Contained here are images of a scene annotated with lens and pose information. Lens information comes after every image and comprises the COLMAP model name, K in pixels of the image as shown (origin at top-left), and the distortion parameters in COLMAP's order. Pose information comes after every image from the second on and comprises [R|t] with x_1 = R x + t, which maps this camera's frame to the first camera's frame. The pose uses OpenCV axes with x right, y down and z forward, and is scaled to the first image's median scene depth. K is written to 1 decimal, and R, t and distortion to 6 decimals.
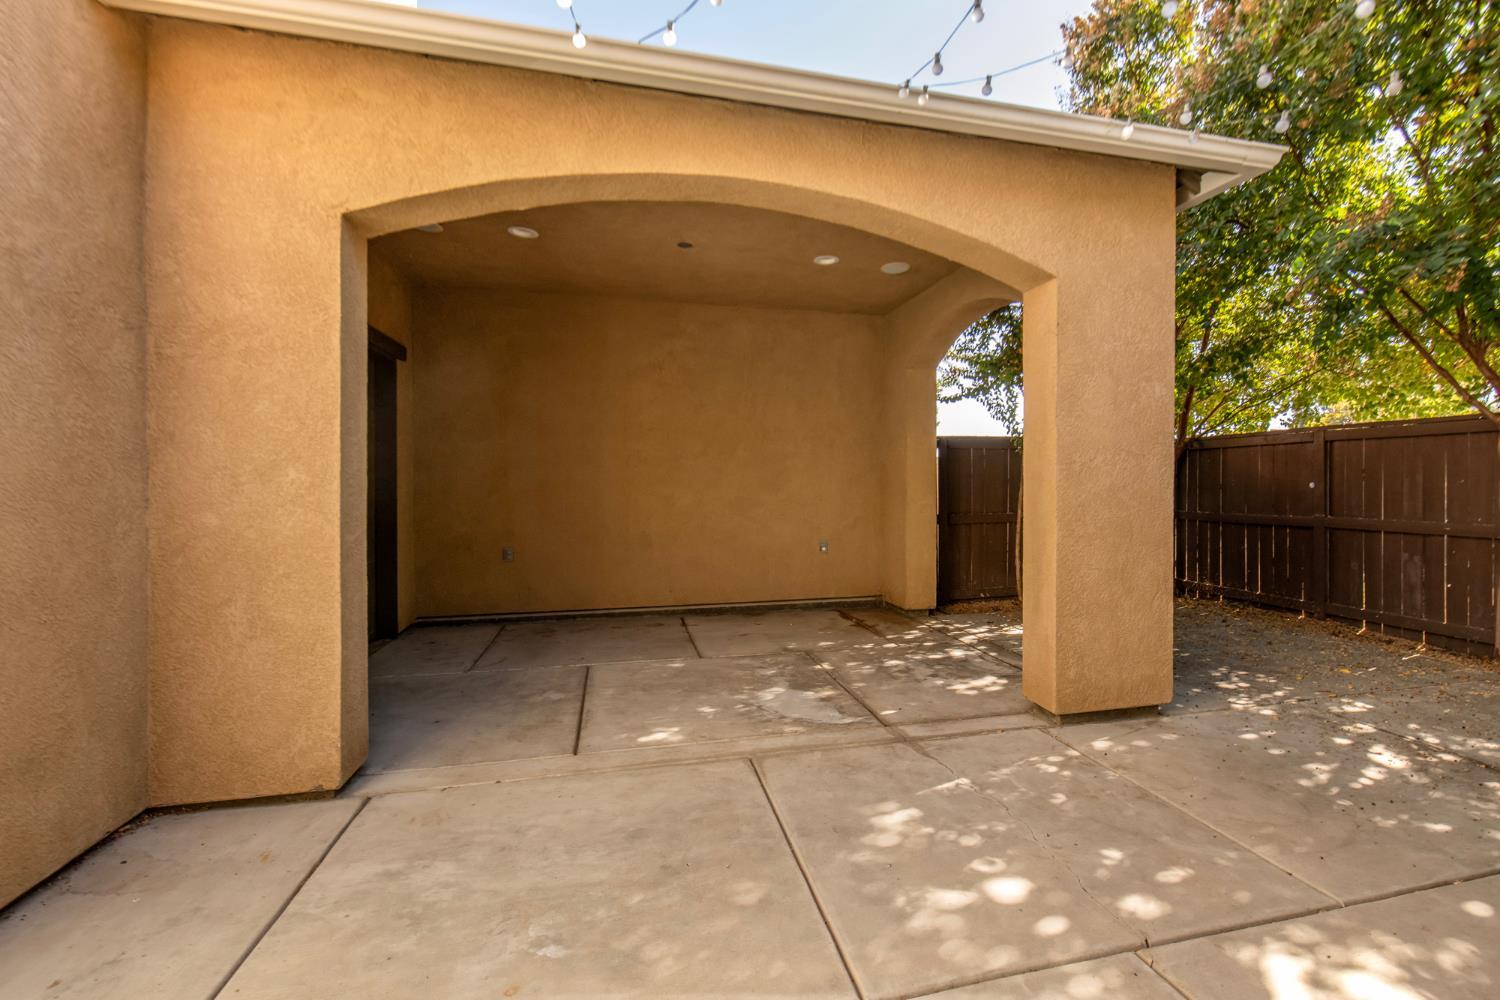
lens RADIAL K [[667.3, 0, 750.0], [0, 667.3, 500.0], [0, 0, 1]] dist [-0.001605, -0.000223]
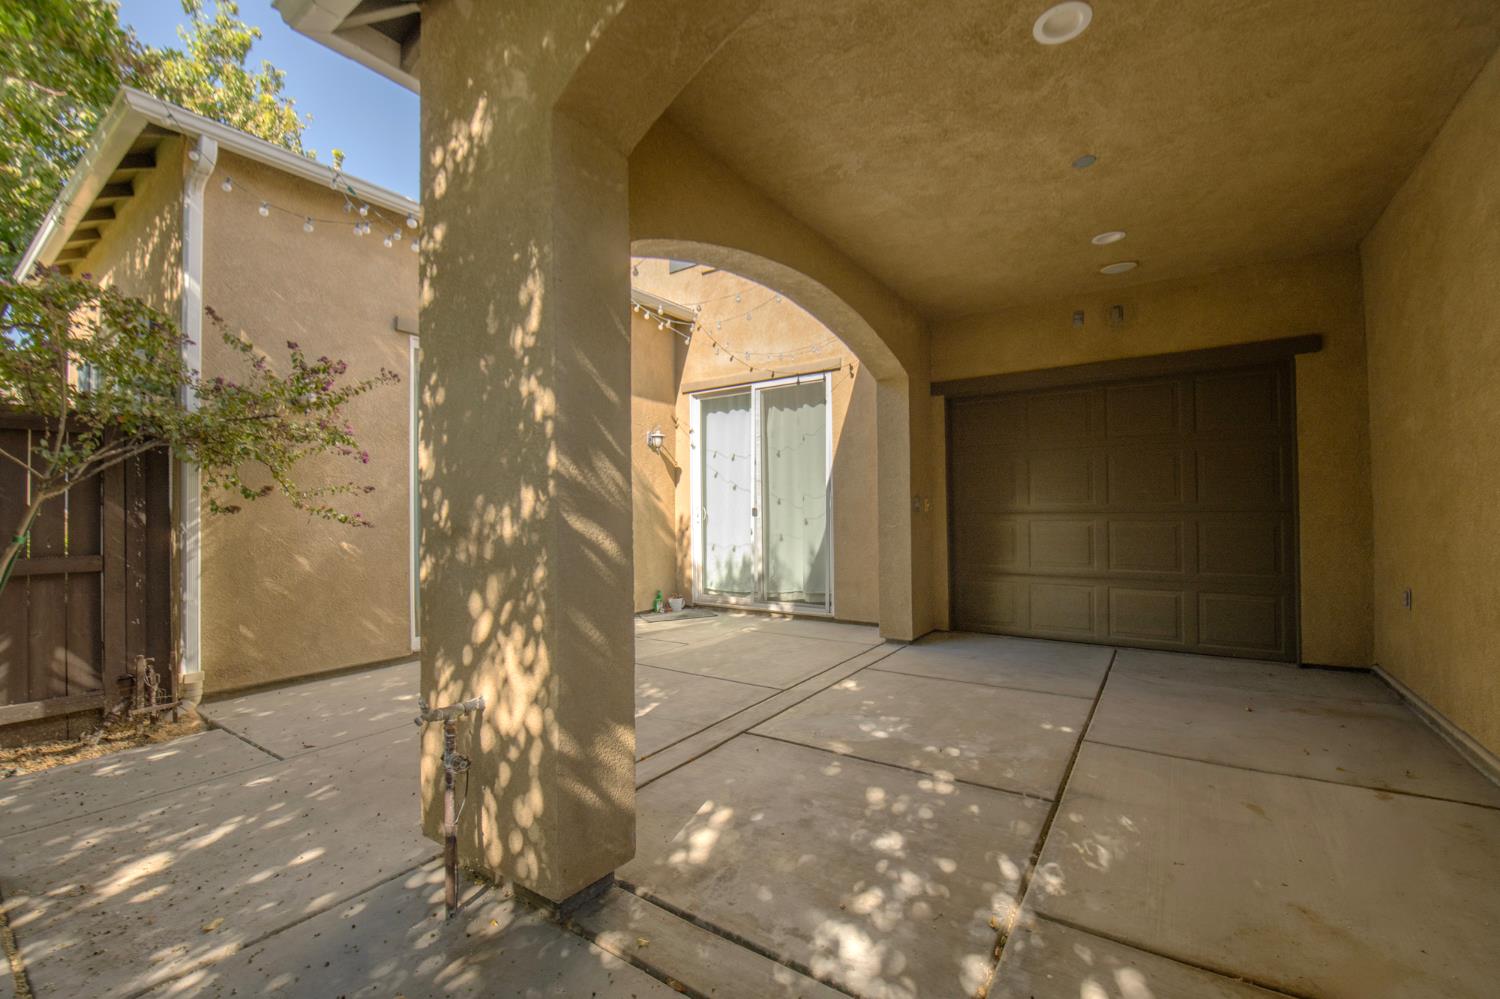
lens RADIAL K [[620.1, 0, 754.0], [0, 620.1, 506.5], [0, 0, 1]] dist [-0.002073, -0.000417]
pose [[-0.773923, 0.000086, -0.633280, 0.808587], [-0.004935, 0.999969, 0.006166, -0.008744], [0.633261, 0.007897, -0.773898, 1.796368]]
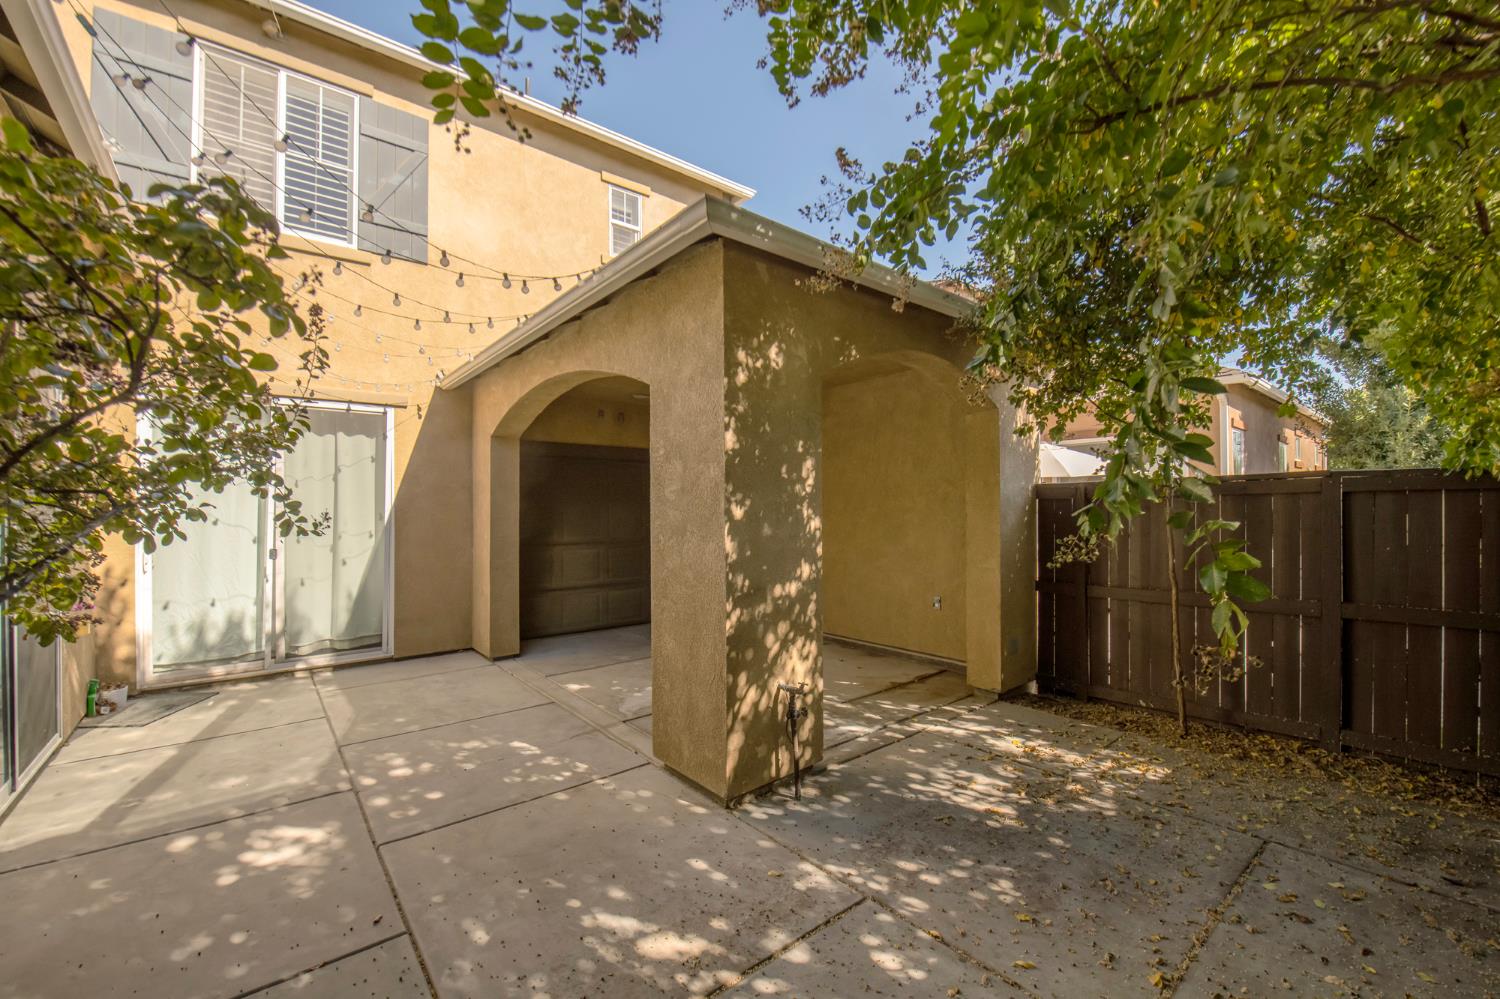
lens RADIAL K [[620.1, 0, 754.0], [0, 620.1, 506.5], [0, 0, 1]] dist [-0.002073, -0.000417]
pose [[0.409578, -0.003411, -0.912269, 1.542789], [-0.014448, 0.999843, -0.010225, -0.106761], [0.912161, 0.017369, 0.409465, 0.735262]]
